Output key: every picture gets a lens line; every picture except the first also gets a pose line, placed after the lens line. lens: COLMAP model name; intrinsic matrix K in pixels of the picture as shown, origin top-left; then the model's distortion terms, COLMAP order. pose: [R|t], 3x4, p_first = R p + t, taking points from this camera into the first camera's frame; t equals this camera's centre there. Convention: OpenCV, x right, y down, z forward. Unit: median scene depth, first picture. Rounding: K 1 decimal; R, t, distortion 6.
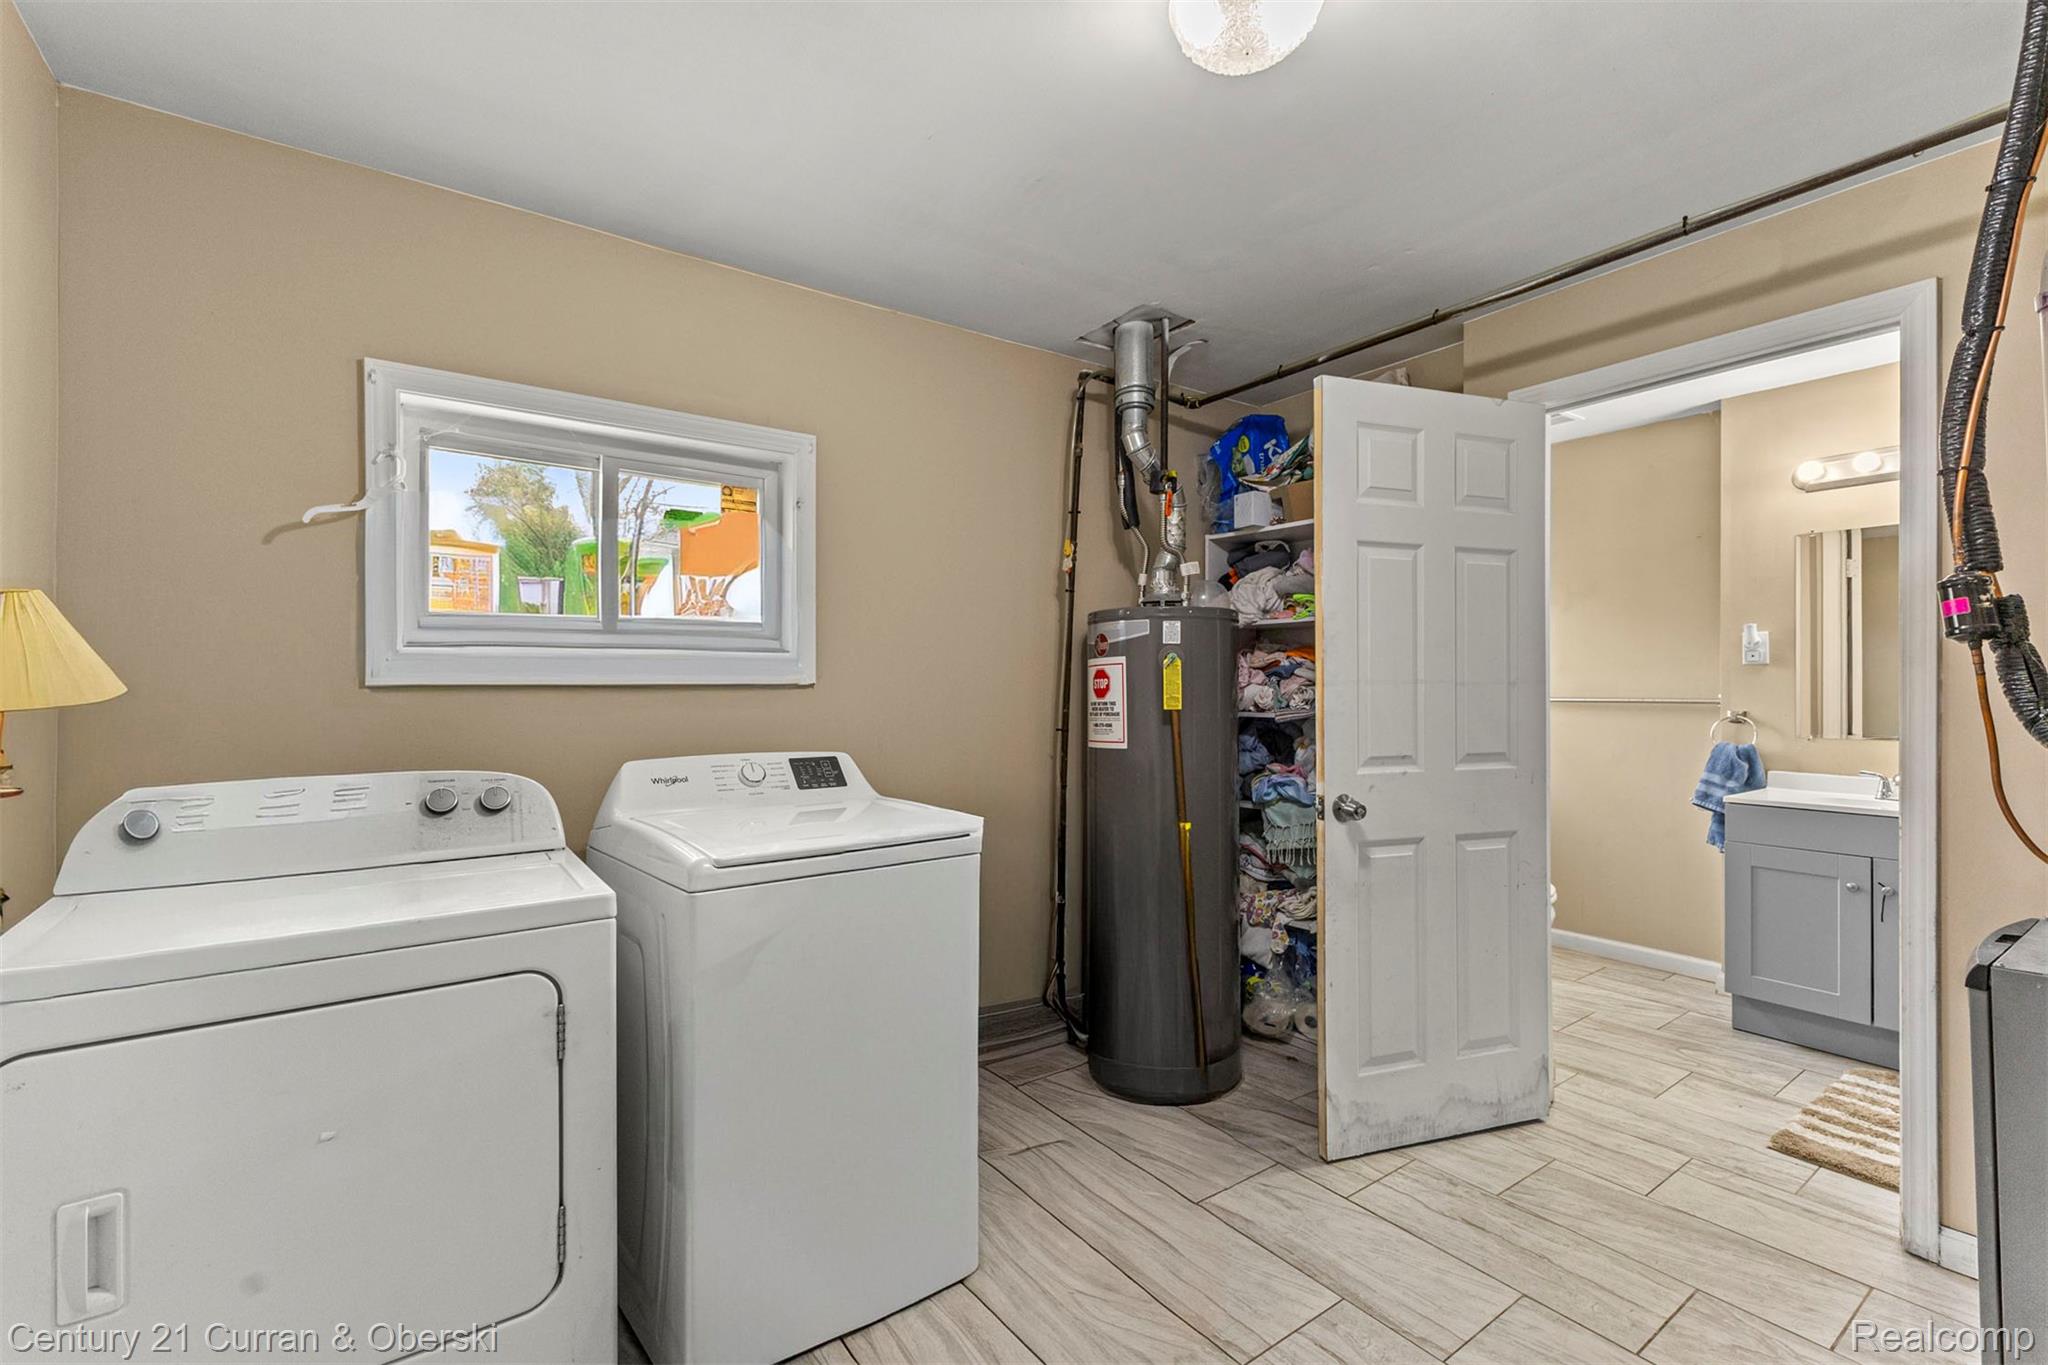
lens RADIAL K [[883.8, 0, 1022.2], [0, 883.8, 682.3], [0, 0, 1]] dist [0.005033, -0.002436]
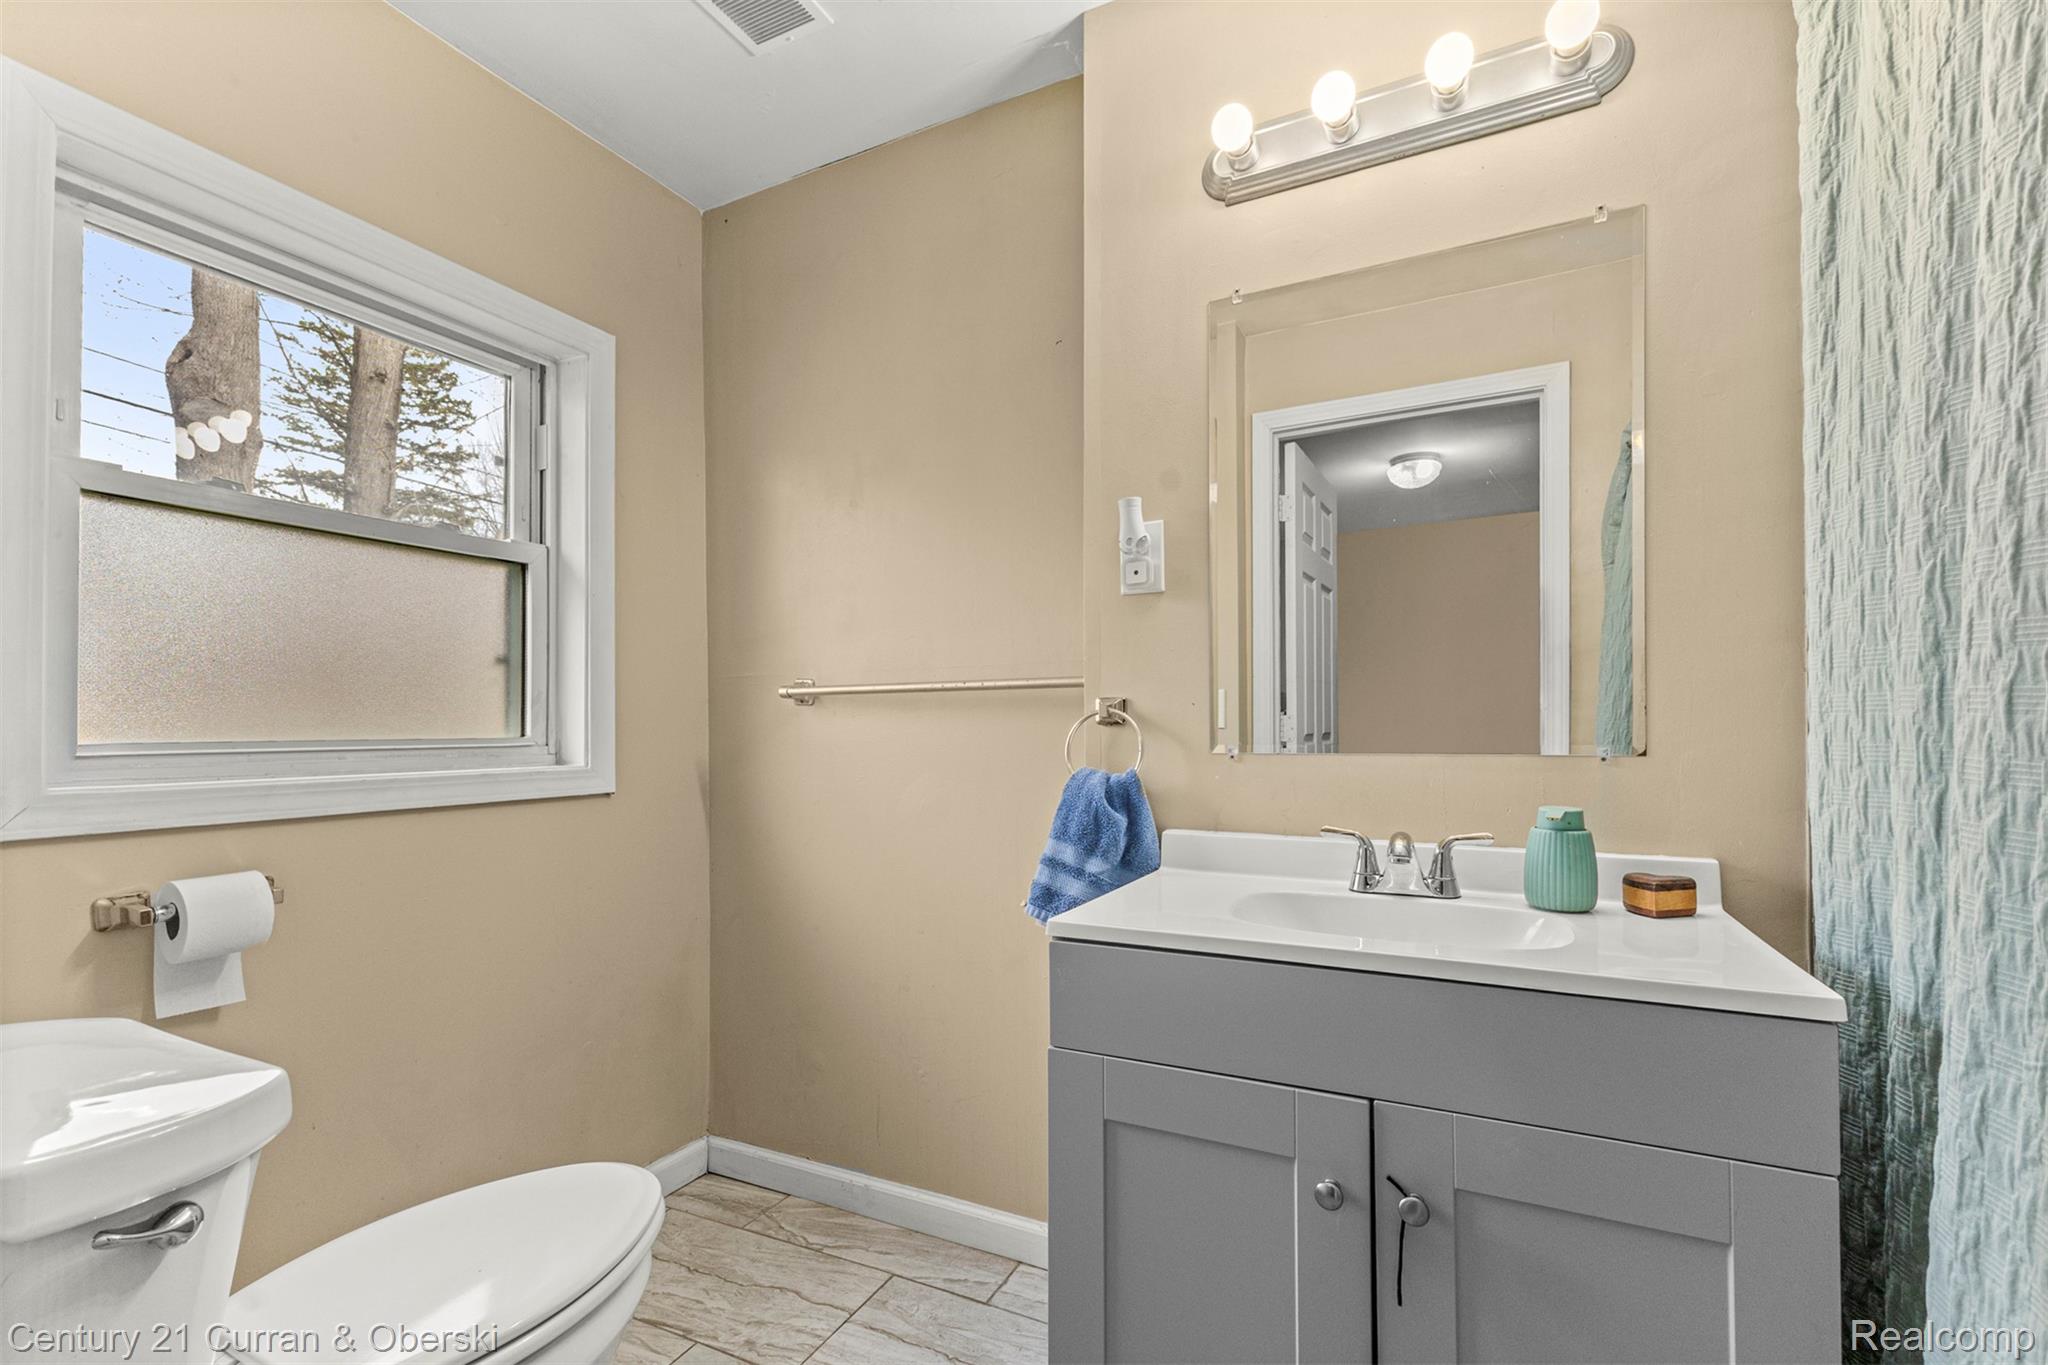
lens RADIAL K [[883.8, 0, 1034.4], [0, 883.8, 719.4], [0, 0, 1]] dist [0.005033, -0.002436]
pose [[0.879438, -0.005316, 0.475983, 0.568543], [0.002527, 0.999976, 0.006499, 0.040657], [-0.476006, -0.004513, 0.879430, 0.634145]]
